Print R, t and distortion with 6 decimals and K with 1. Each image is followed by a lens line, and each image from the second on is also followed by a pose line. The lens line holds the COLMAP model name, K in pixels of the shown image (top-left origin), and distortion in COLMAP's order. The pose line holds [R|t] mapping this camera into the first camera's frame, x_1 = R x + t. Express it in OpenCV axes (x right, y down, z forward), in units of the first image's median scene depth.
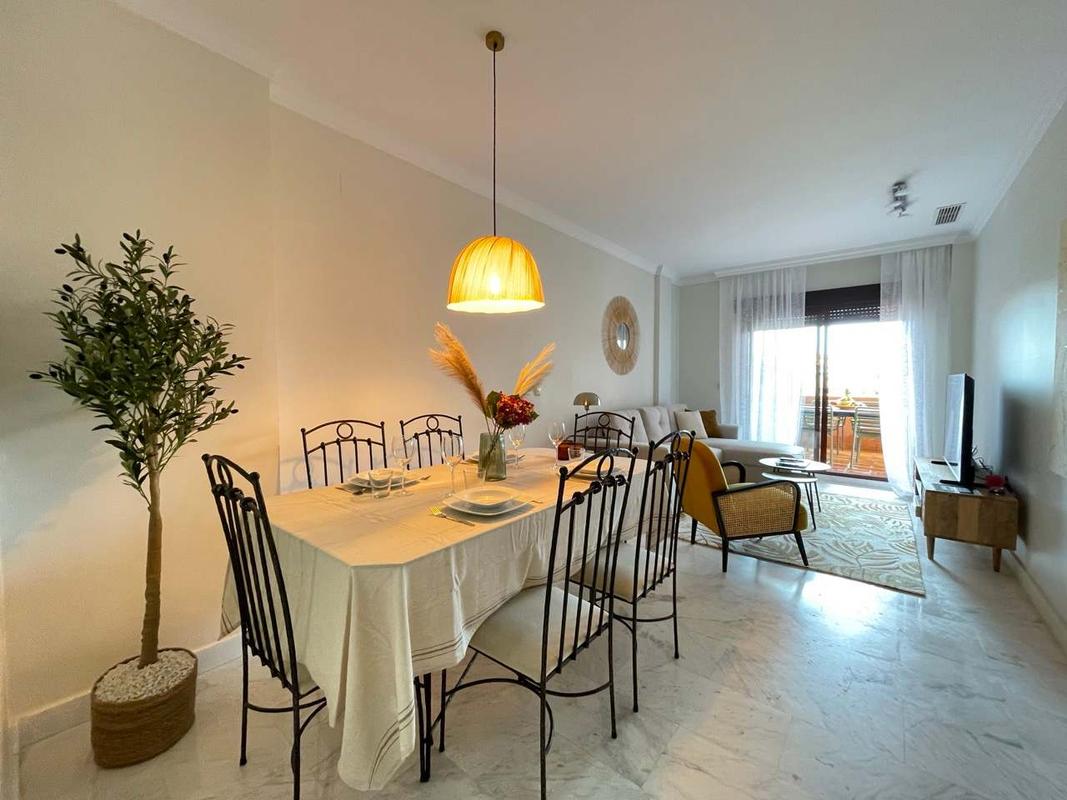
lens RADIAL K [[431.9, 0, 536.0], [0, 431.9, 394.9], [0, 0, 1]] dist [-0.000463, -0.001041]
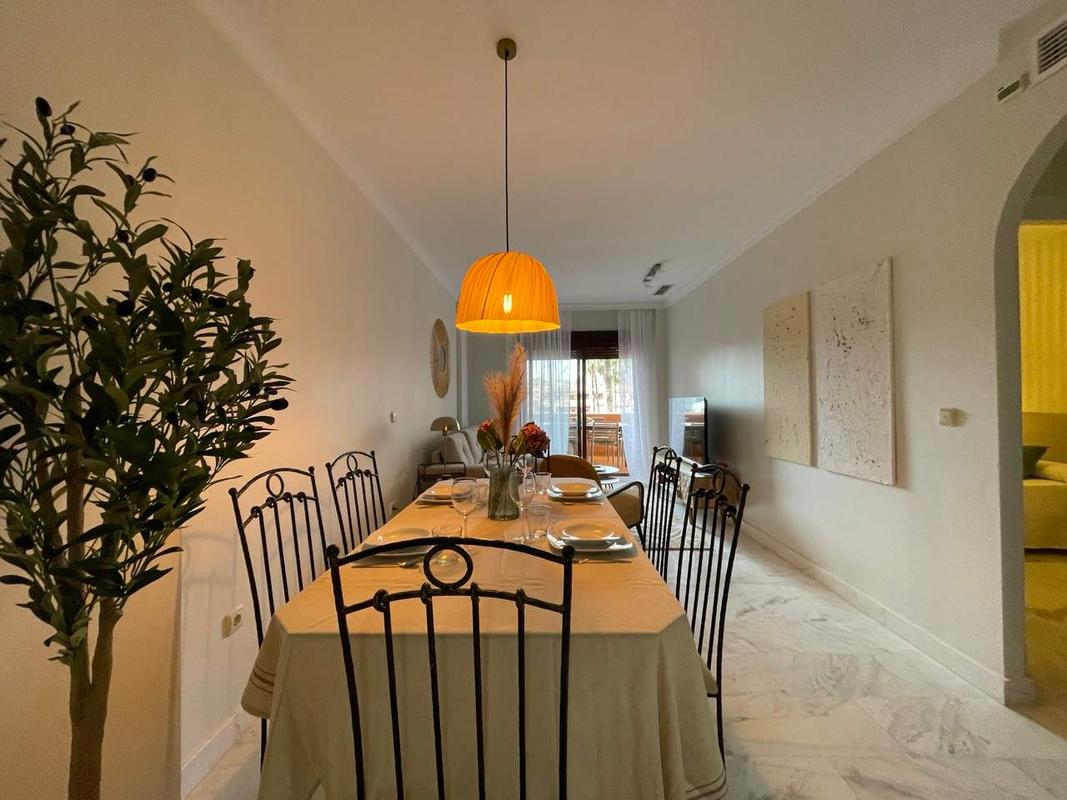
lens RADIAL K [[428.9, 0, 533.5], [0, 428.9, 400.0], [0, 0, 1]] dist [-0.000905, -0.000222]
pose [[0.792110, -0.003555, 0.610369, -0.688279], [0.024798, 0.999345, -0.026360, -0.029391], [-0.609875, 0.036016, 0.791679, 0.277691]]
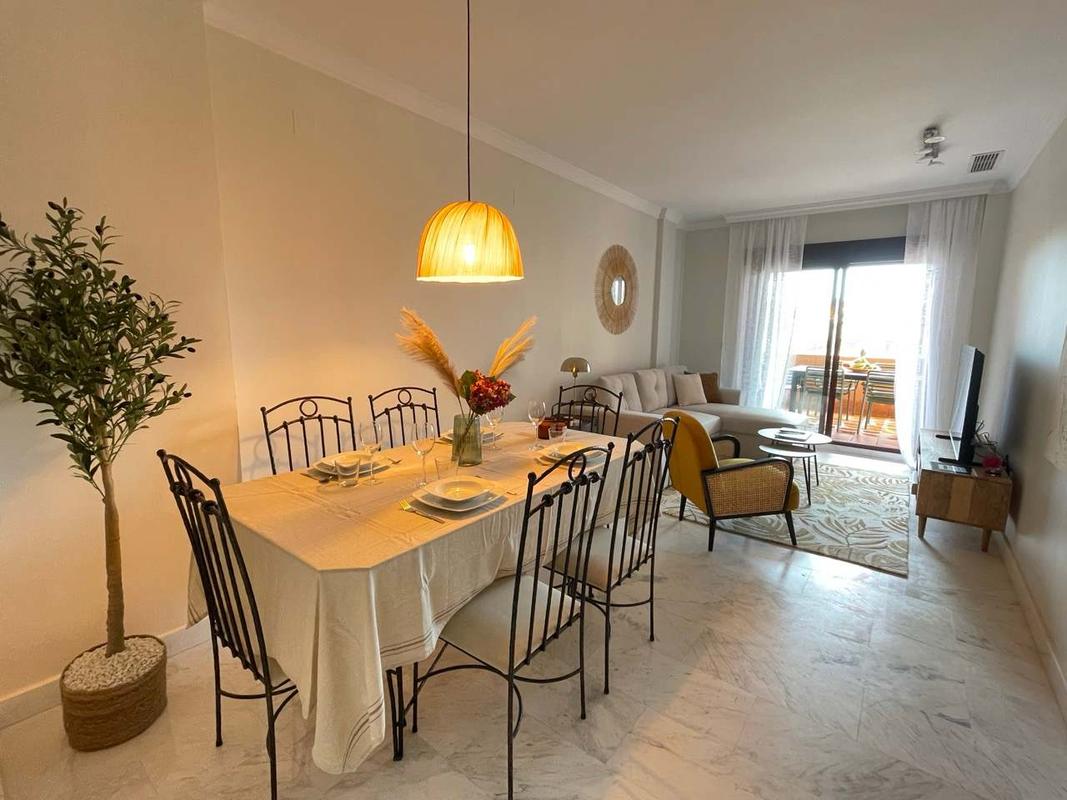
lens RADIAL K [[482.5, 0, 537.9], [0, 482.5, 394.8], [0, 0, 1]] dist [-0.002480, 0.000843]
pose [[0.999648, 0.010755, 0.024236, 0.031872], [-0.013342, 0.993926, 0.109239, -0.084755], [-0.022914, -0.109524, 0.993720, -0.049495]]
